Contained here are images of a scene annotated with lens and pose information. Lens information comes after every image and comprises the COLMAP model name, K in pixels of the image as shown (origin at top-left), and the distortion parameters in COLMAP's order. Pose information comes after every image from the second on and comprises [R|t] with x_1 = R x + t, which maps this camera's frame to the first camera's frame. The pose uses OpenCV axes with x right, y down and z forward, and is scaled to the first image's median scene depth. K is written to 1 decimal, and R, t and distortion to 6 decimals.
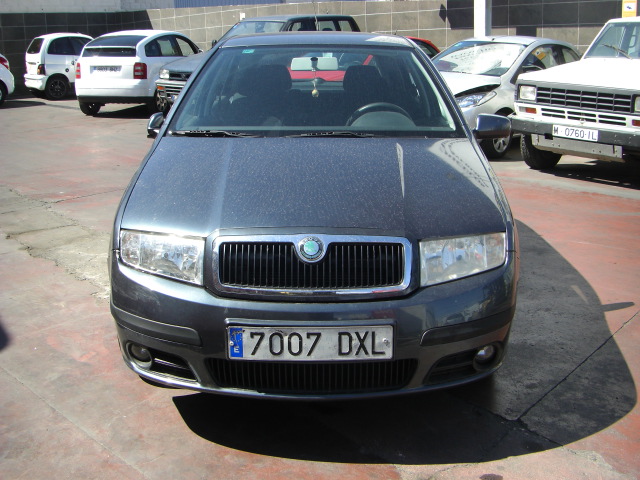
lens RADIAL K [[729.6, 0, 320.0], [0, 729.6, 240.0], [0, 0, 1]] dist [-0.182042, 0.104549]
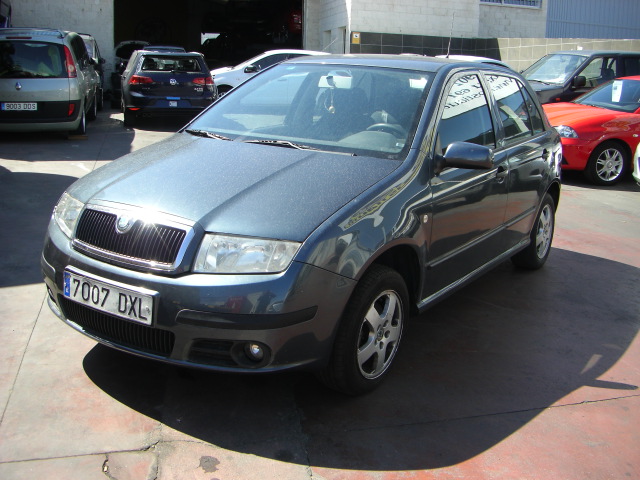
lens RADIAL K [[729.6, 0, 320.0], [0, 729.6, 240.0], [0, 0, 1]] dist [-0.182042, 0.104549]
pose [[0.837219, 0.168011, -0.520420, 0.903568], [-0.188410, 0.981992, 0.013922, -0.037817], [0.513387, 0.086397, 0.853797, 0.141139]]
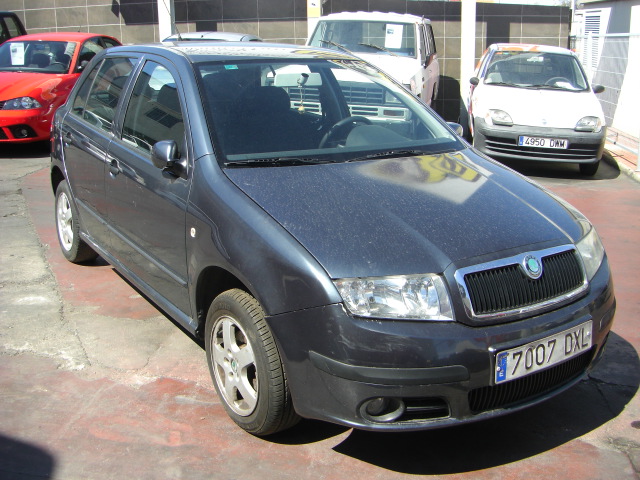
lens RADIAL K [[729.6, 0, 320.0], [0, 729.6, 240.0], [0, 0, 1]] dist [-0.182042, 0.104549]
pose [[0.824343, -0.140955, 0.548261, -0.862876], [0.131226, 0.989704, 0.057142, -0.130207], [-0.550671, 0.024842, 0.834353, 0.282716]]
